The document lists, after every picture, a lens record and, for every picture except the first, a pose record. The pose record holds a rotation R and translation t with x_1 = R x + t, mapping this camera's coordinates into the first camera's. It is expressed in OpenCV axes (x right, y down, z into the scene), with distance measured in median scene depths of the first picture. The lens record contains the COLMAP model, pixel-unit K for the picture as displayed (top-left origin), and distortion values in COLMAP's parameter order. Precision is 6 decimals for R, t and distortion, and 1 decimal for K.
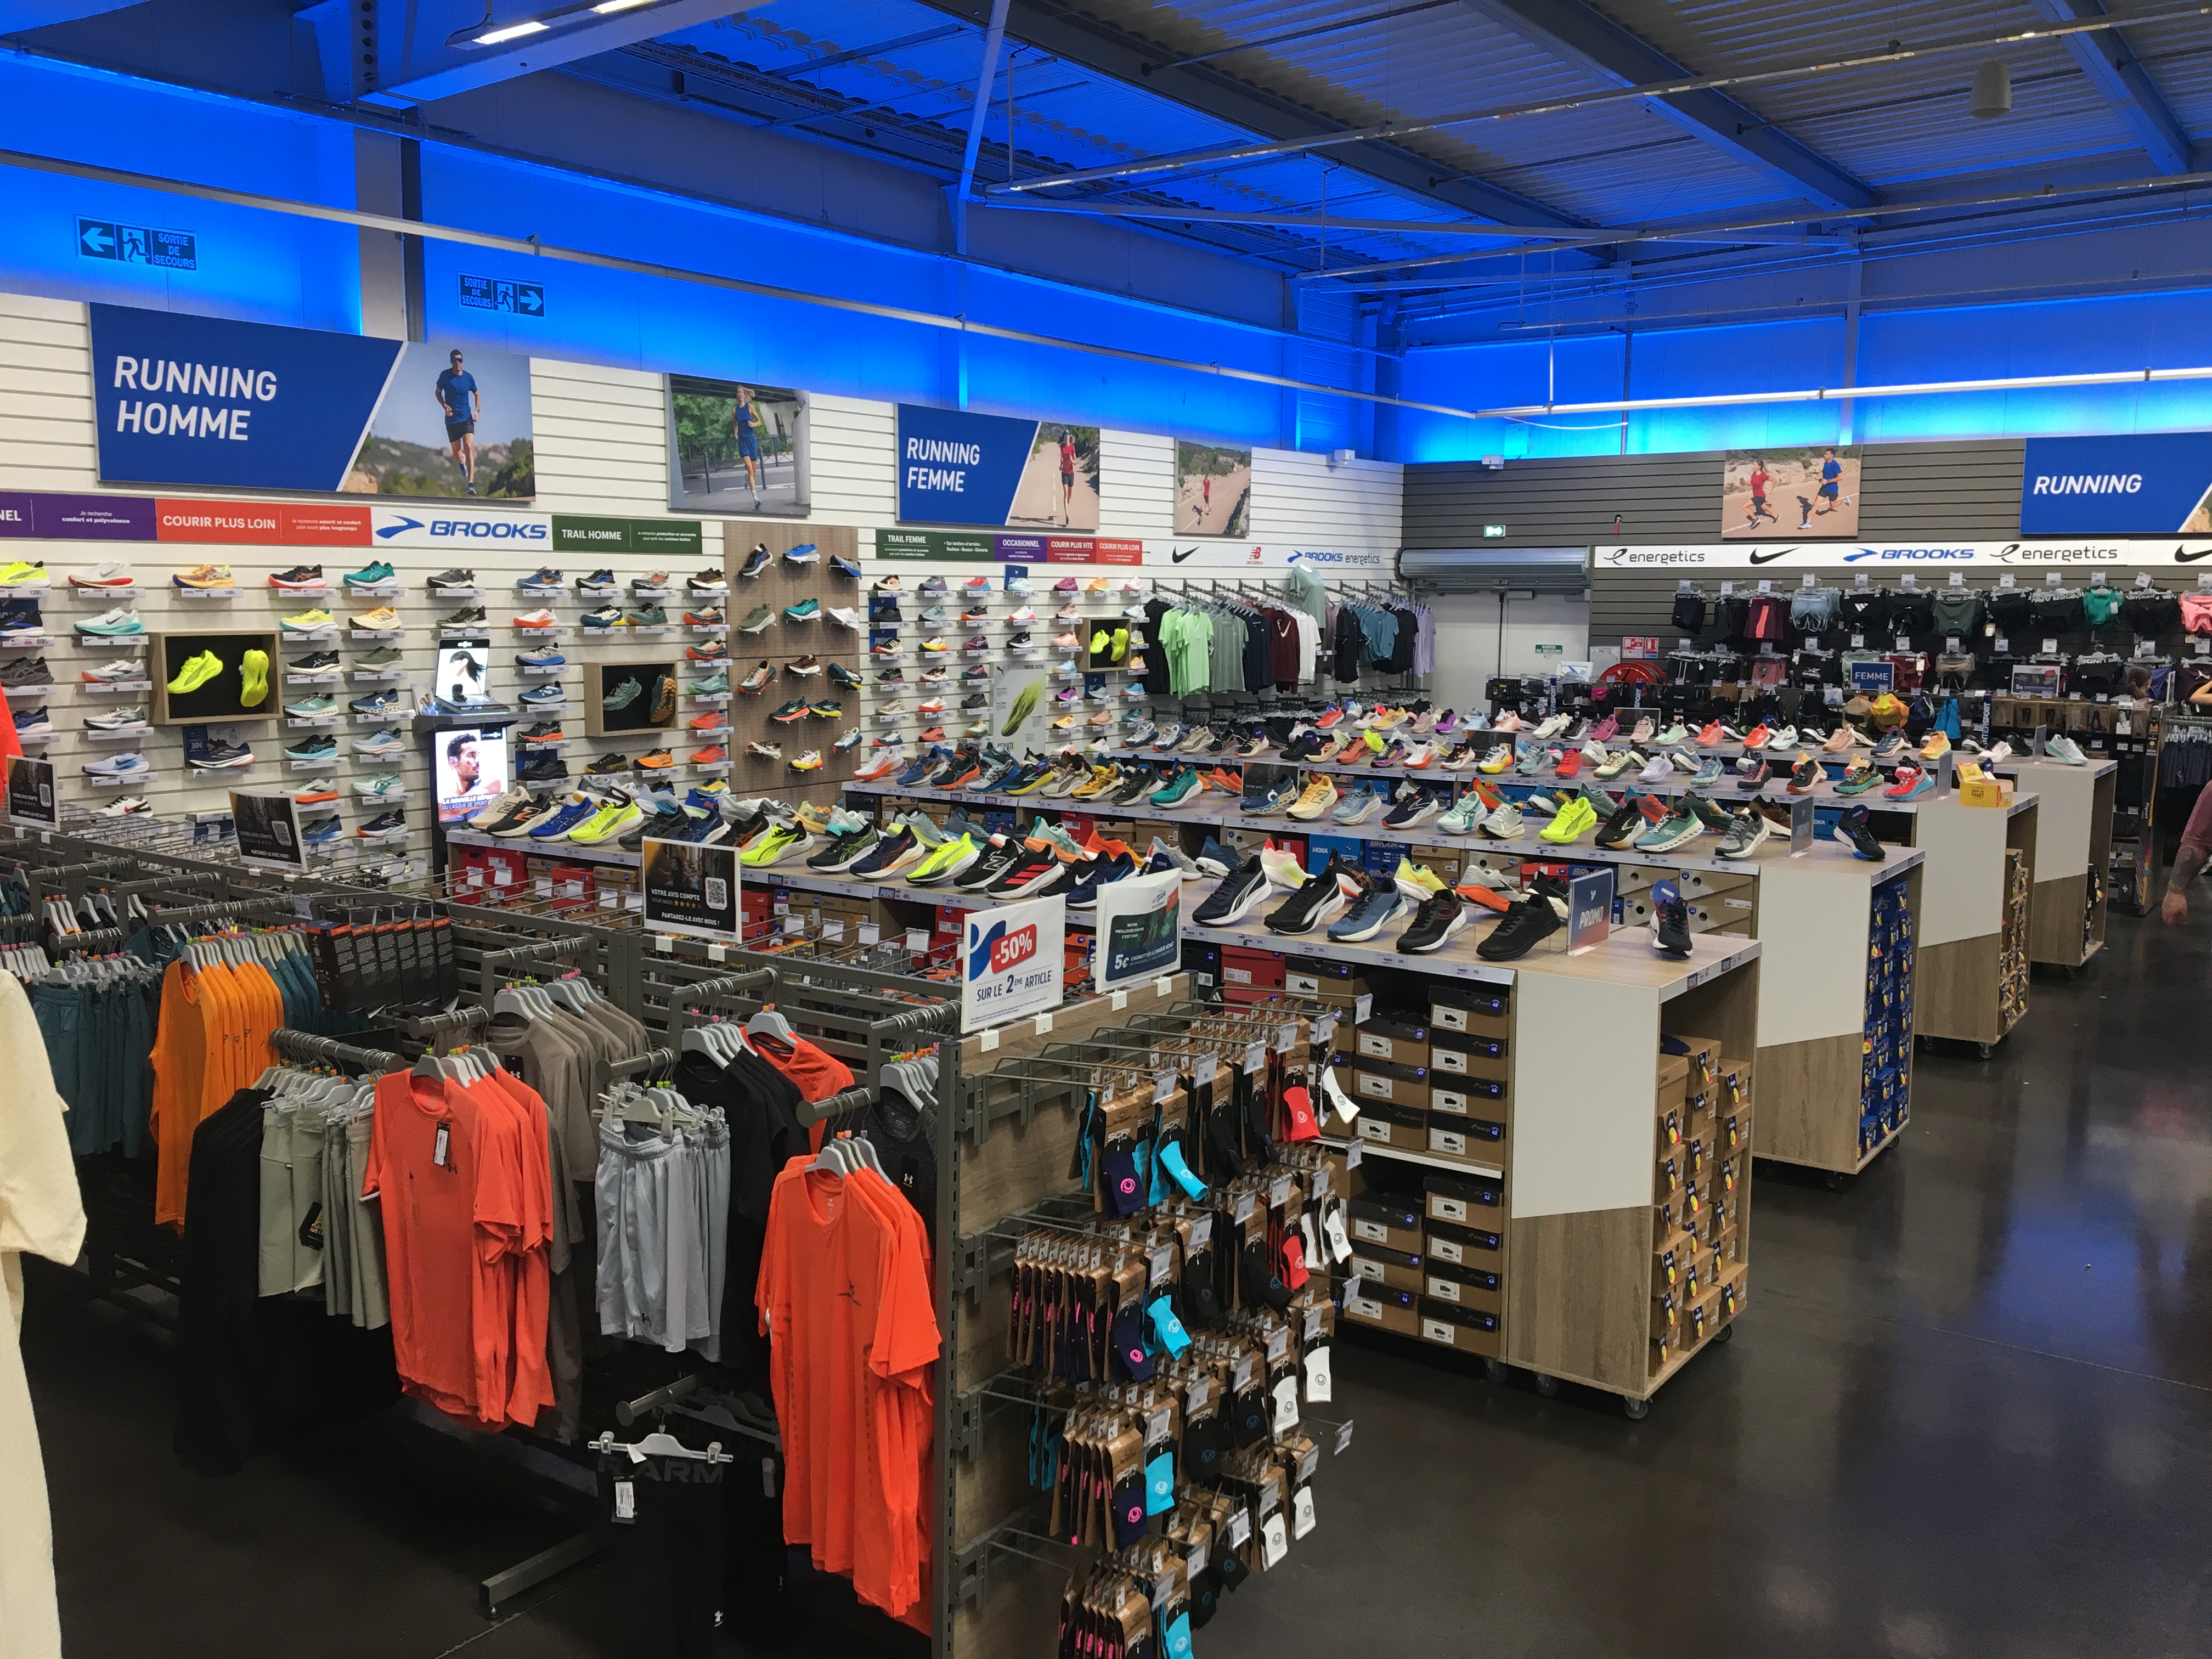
lens RADIAL K [[1880.4, 0, 1106.0], [0, 1880.4, 829.5], [0, 0, 1]] dist [0.010263, 0.007020]
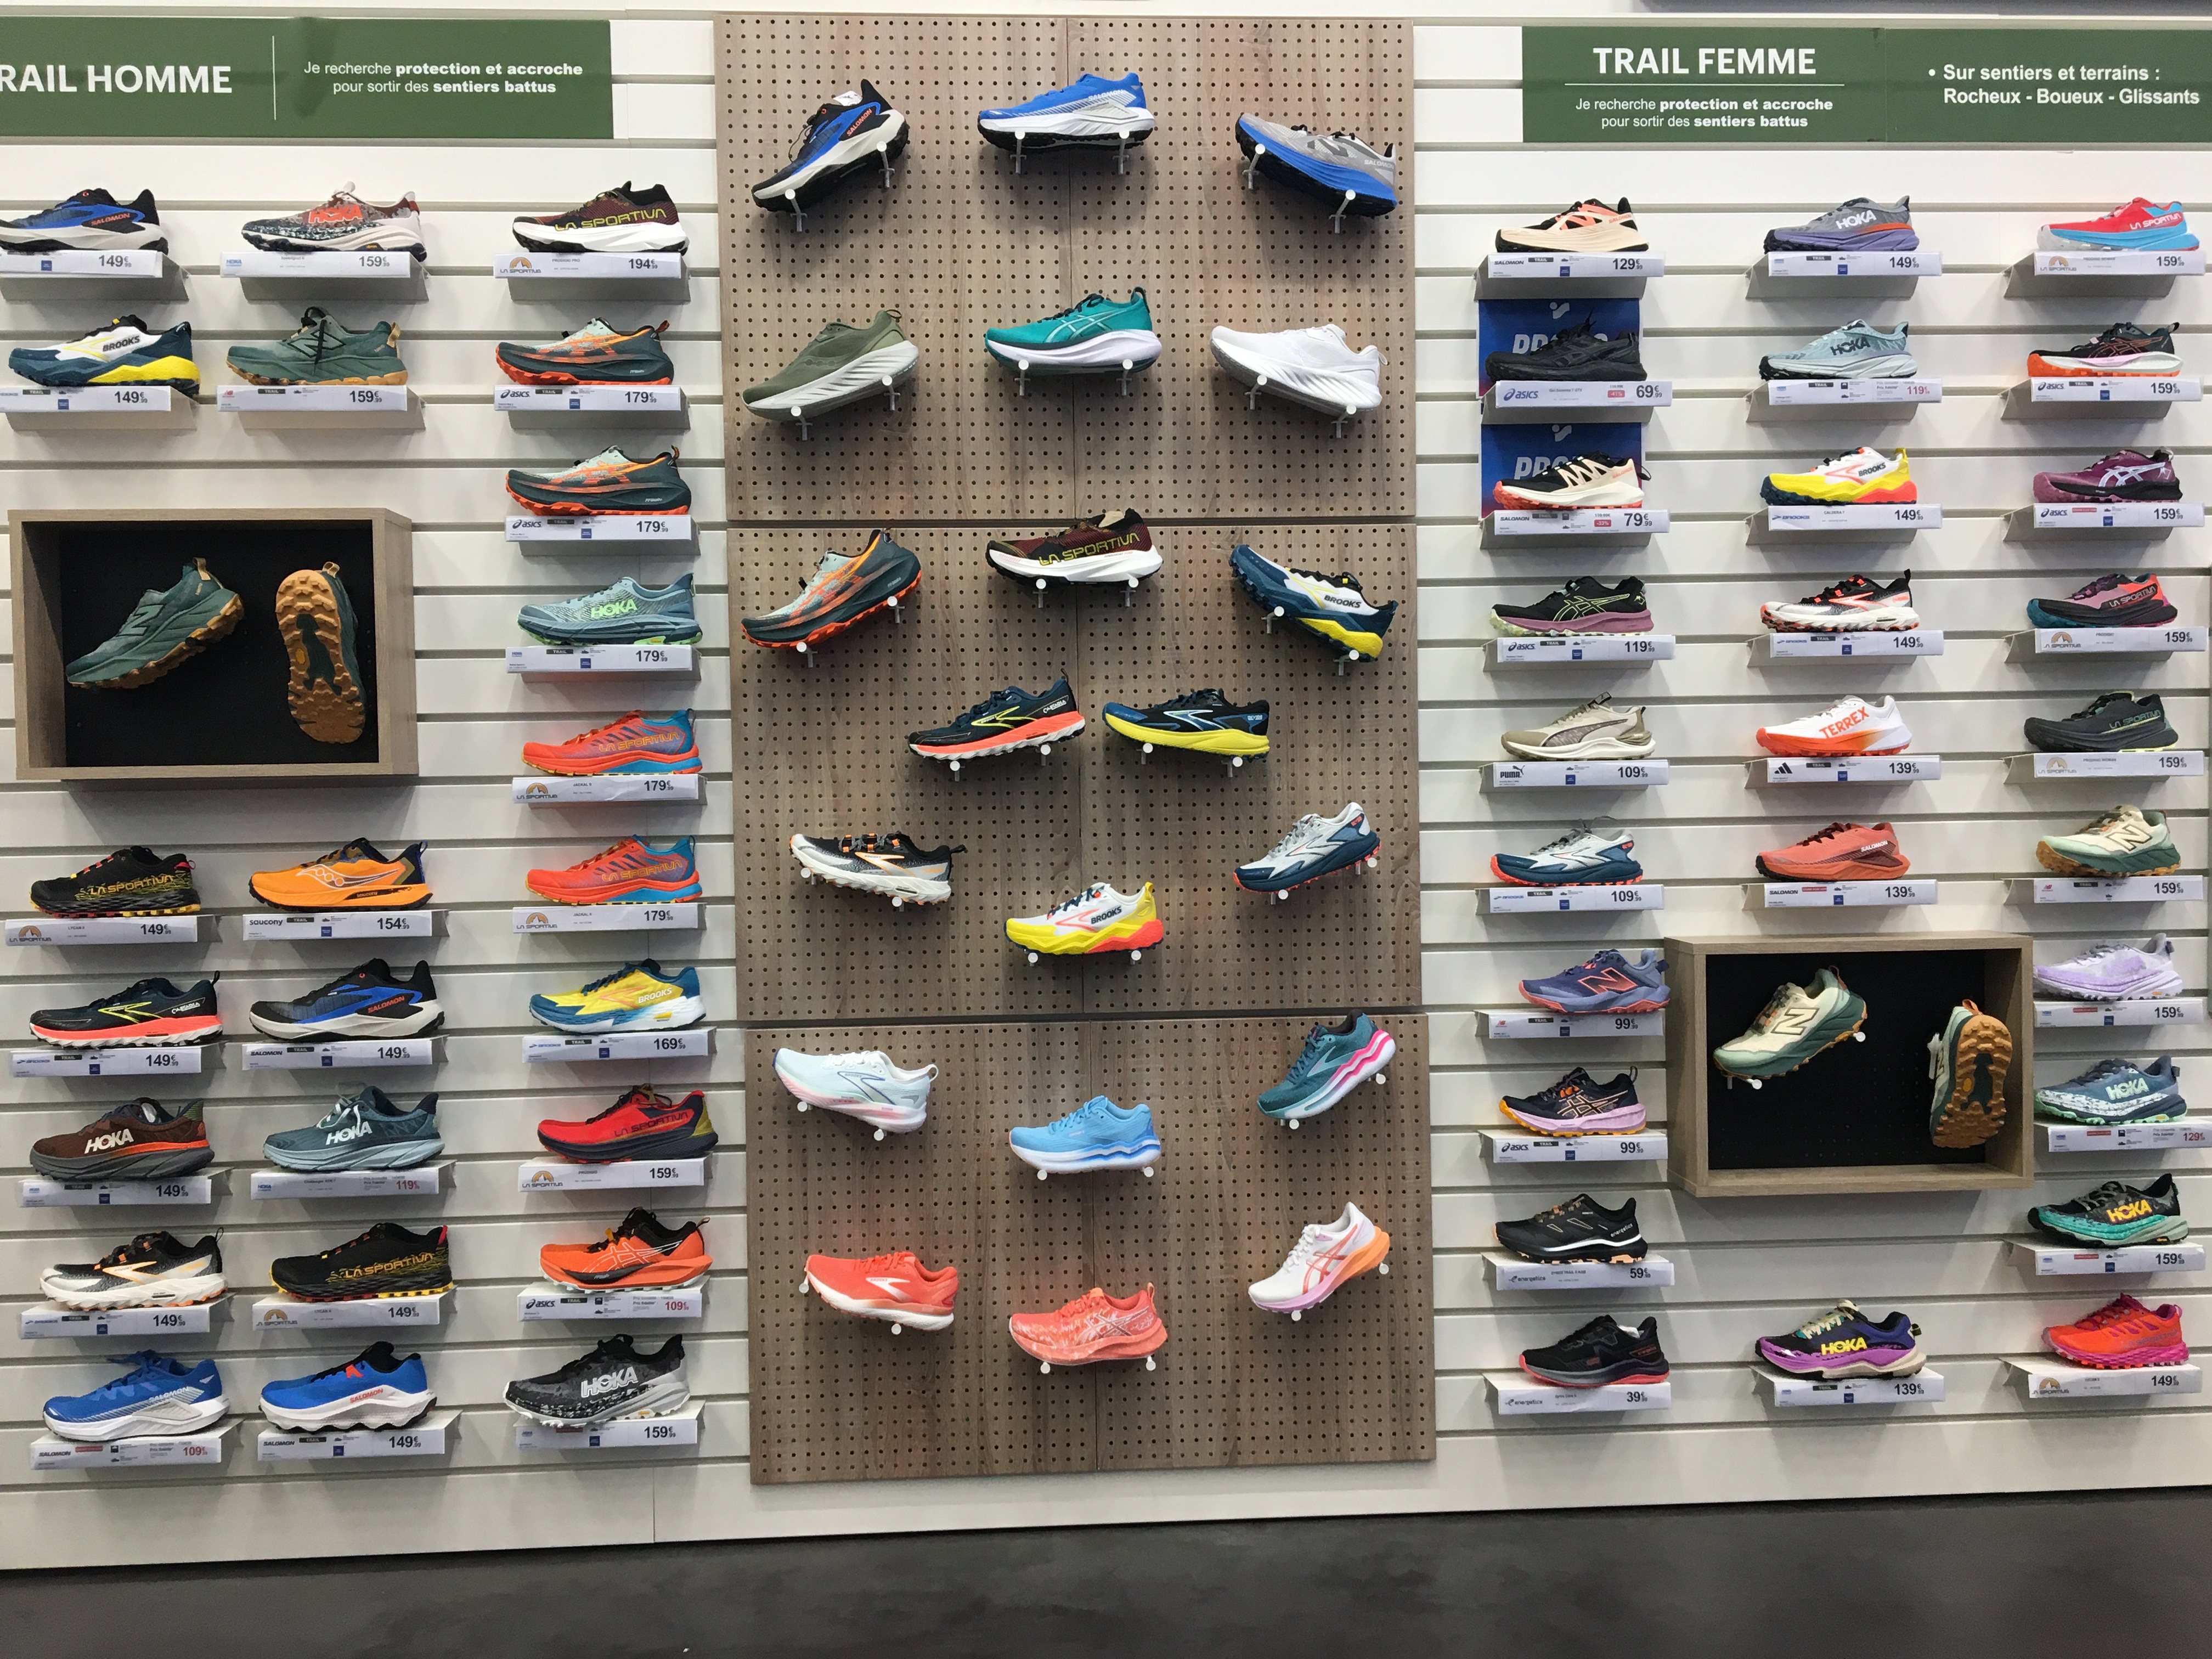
lens RADIAL K [[1880.4, 0, 1106.0], [0, 1880.4, 829.5], [0, 0, 1]] dist [0.010263, 0.007020]
pose [[0.627811, 0.005413, -0.778347, 0.039744], [-0.080560, 0.995057, -0.058059, -0.032657], [0.774186, 0.099153, 0.625144, 0.802801]]
